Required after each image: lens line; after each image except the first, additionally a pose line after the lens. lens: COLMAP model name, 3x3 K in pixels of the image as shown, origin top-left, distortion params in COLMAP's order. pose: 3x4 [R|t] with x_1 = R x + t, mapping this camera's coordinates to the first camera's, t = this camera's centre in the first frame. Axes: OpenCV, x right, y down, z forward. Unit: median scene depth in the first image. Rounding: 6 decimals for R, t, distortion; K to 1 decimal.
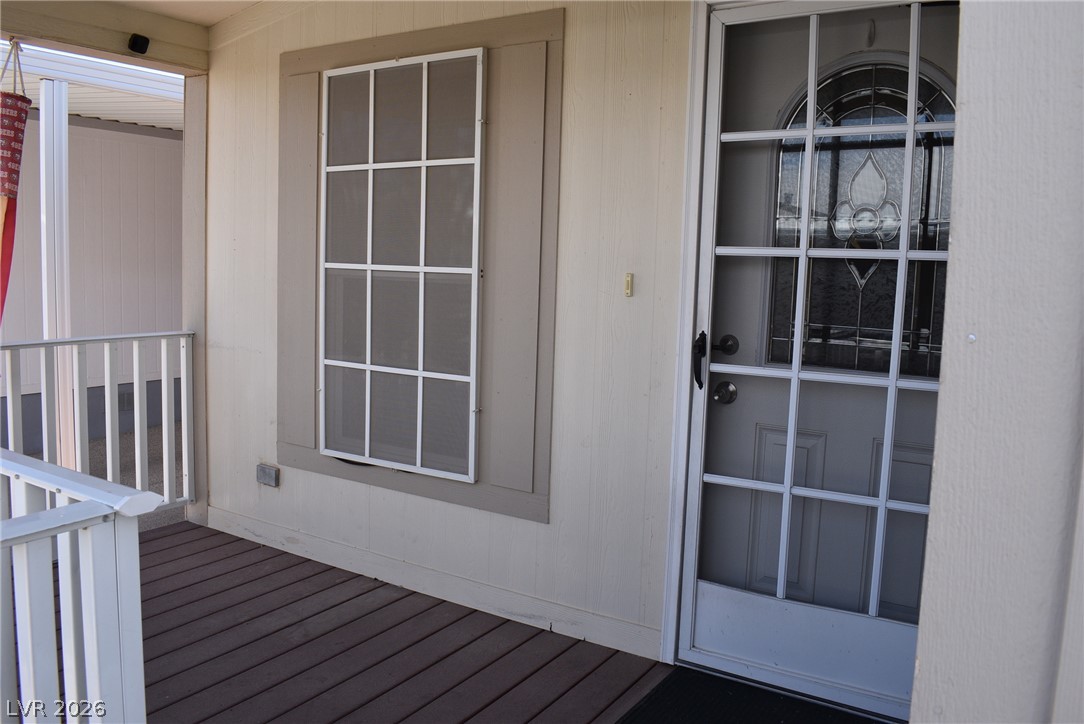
lens RADIAL K [[863.1, 0, 538.2], [0, 863.1, 363.2], [0, 0, 1]] dist [-0.097246, 0.024128]
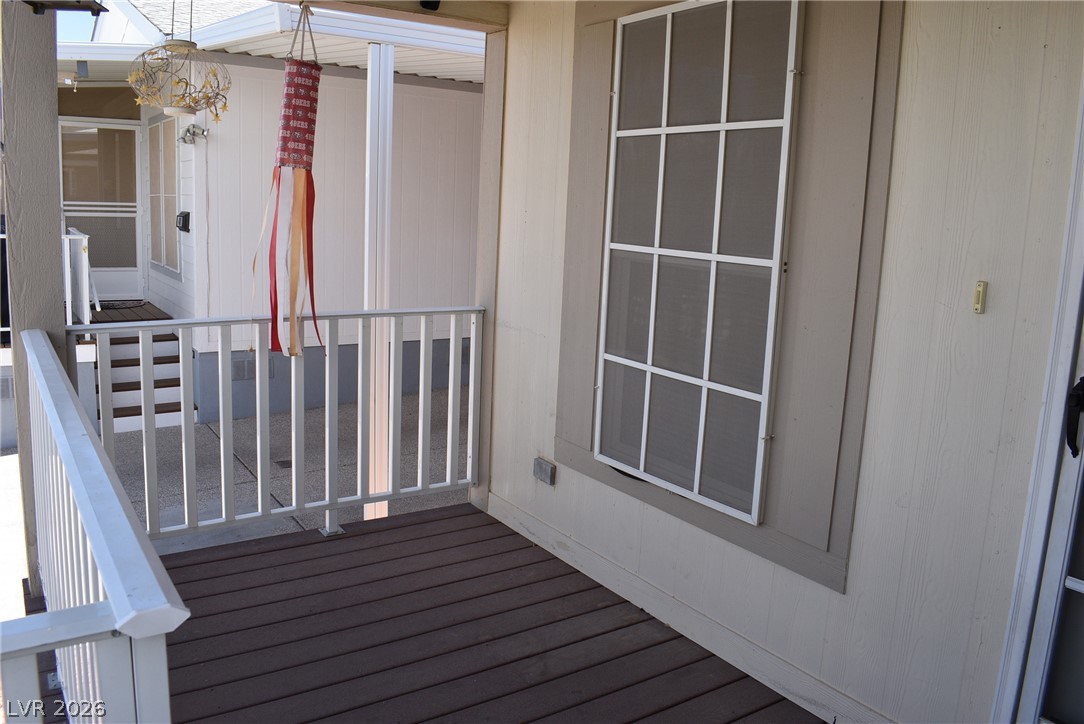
lens RADIAL K [[863.1, 0, 548.8], [0, 863.1, 359.9], [0, 0, 1]] dist [-0.097246, 0.024128]
pose [[0.917211, 0.078650, -0.390561, 0.045386], [-0.059764, 0.996390, 0.060296, -0.050369], [0.393893, -0.031963, 0.918600, 0.180386]]
